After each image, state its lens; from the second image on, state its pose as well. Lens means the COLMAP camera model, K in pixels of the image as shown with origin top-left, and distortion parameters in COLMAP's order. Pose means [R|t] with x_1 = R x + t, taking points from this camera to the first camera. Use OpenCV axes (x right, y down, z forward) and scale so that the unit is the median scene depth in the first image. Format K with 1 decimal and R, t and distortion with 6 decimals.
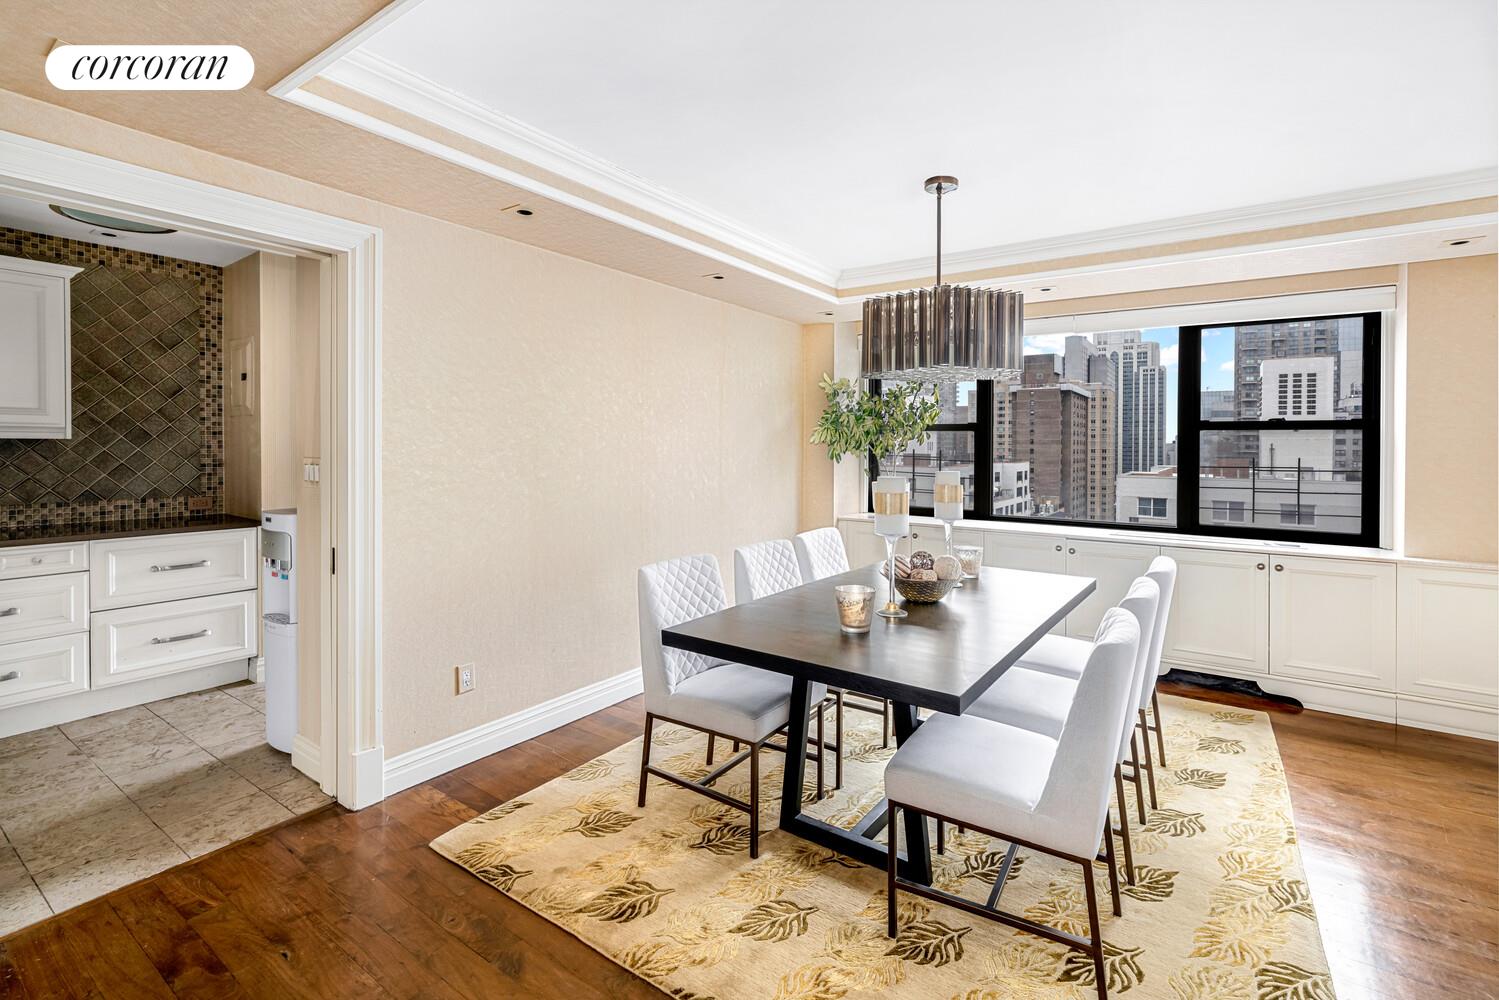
lens RADIAL K [[684.6, 0, 733.0], [0, 684.6, 449.7], [0, 0, 1]] dist [-0.003797, 0.000391]
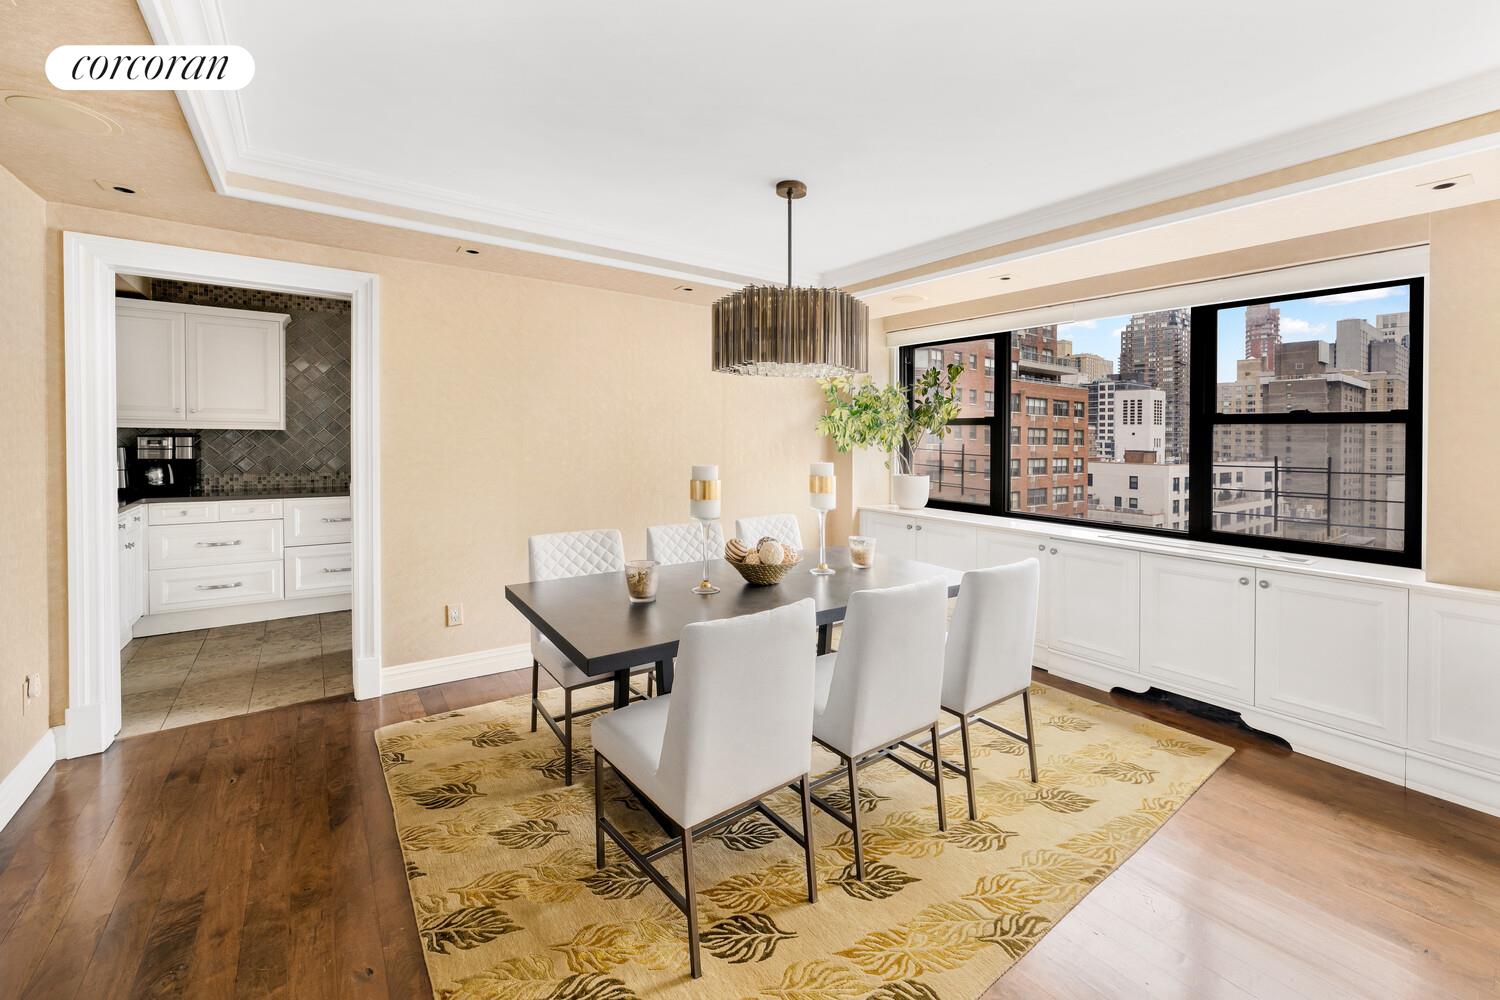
lens RADIAL K [[617.7, 0, 733.0], [0, 617.7, 445.3], [0, 0, 1]] dist [-0.013604, 0.001191]
pose [[0.946479, 0.011101, -0.322573, 0.399399], [-0.010052, 0.999937, 0.004919, 0.001254], [0.322608, -0.001413, 0.946532, 0.055499]]
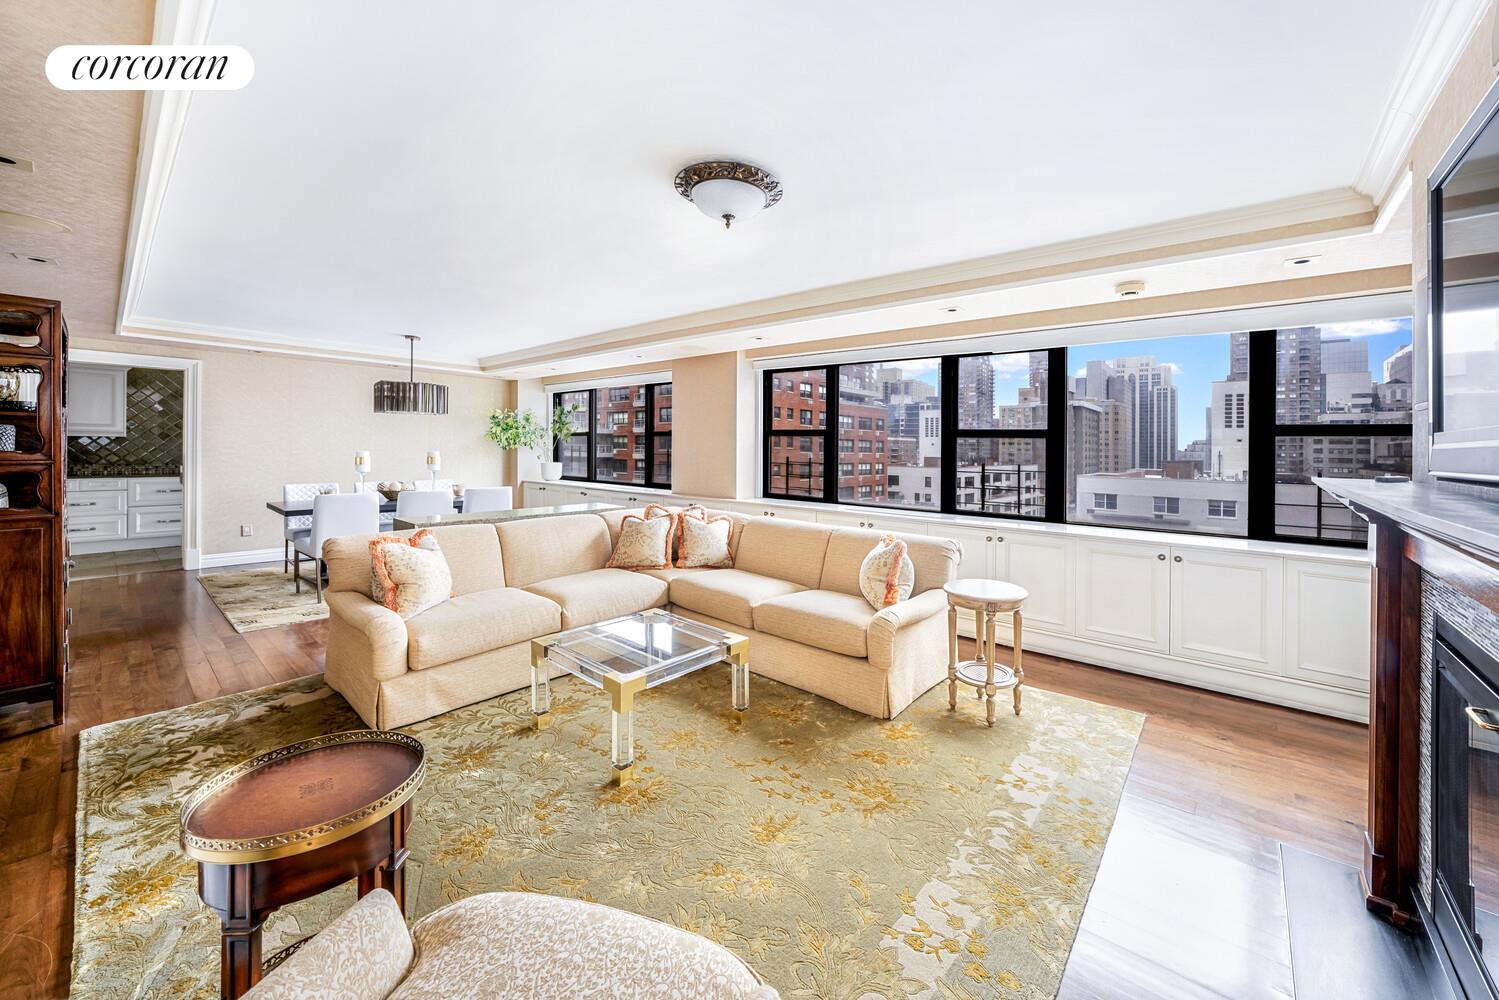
lens RADIAL K [[554.8, 0, 769.2], [0, 554.8, 444.8], [0, 0, 1]] dist [-0.000872, 0.000124]
pose [[0.998339, 0.008276, -0.057012, 1.406768], [-0.009105, 0.999856, -0.014298, 0.022502], [0.056885, 0.014793, 0.998271, -0.816731]]
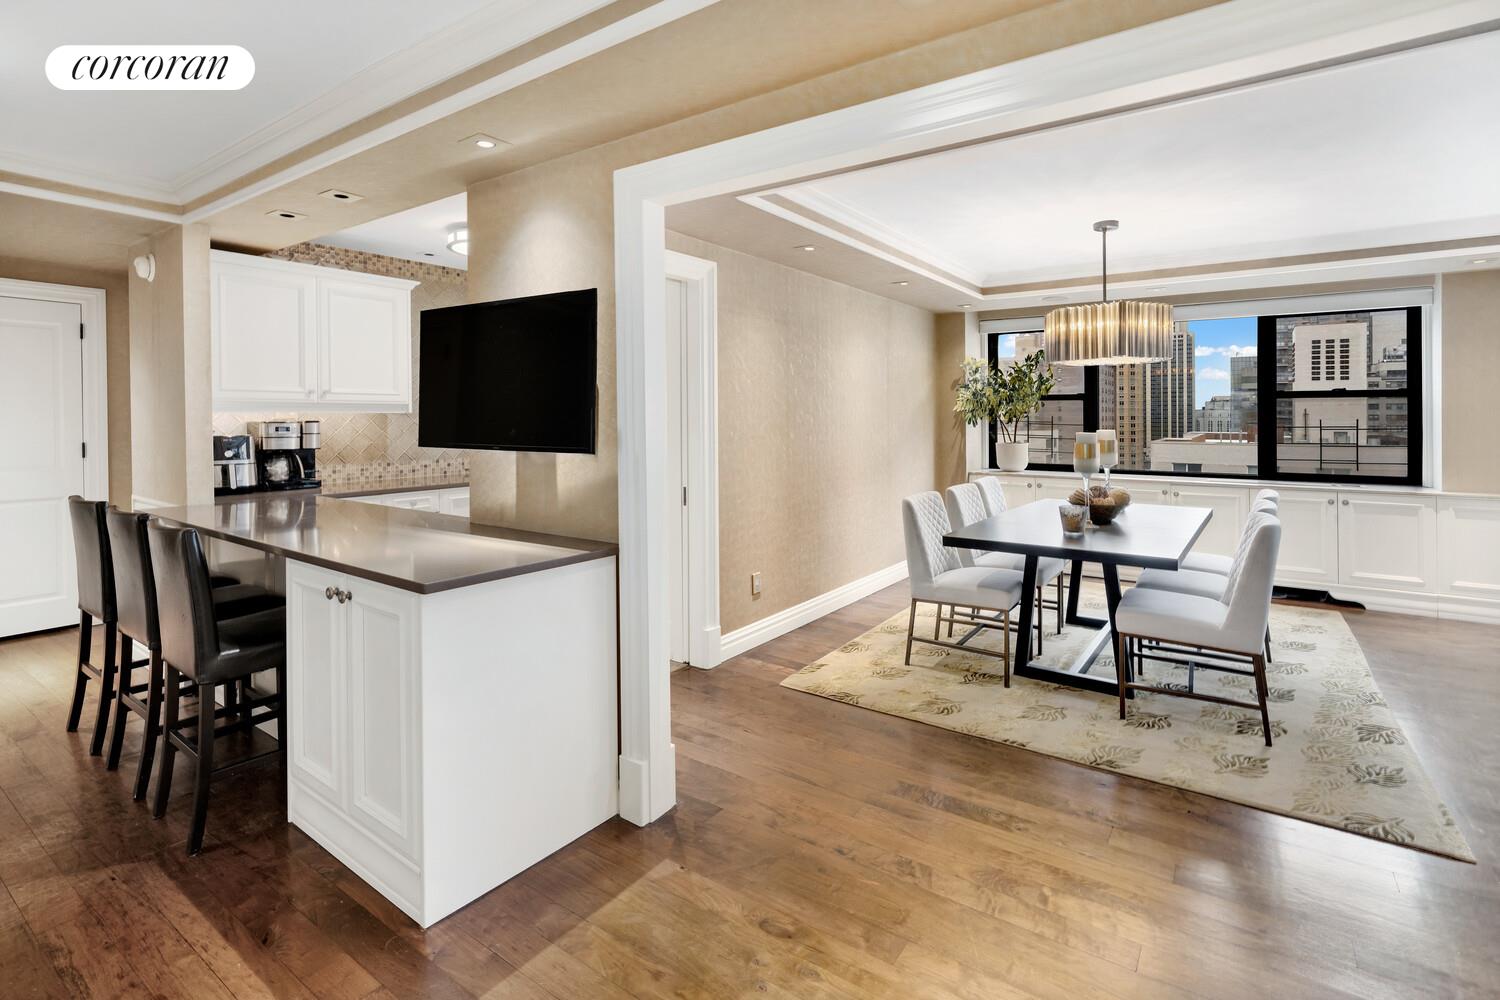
lens RADIAL K [[685.0, 0, 753.9], [0, 685.0, 416.0], [0, 0, 1]] dist [-0.003797, 0.000391]
pose [[0.999922, -0.008357, -0.009260, -0.316849], [0.008304, 0.999949, -0.005767, 0.003903], [0.009308, 0.005689, 0.999940, -0.317946]]
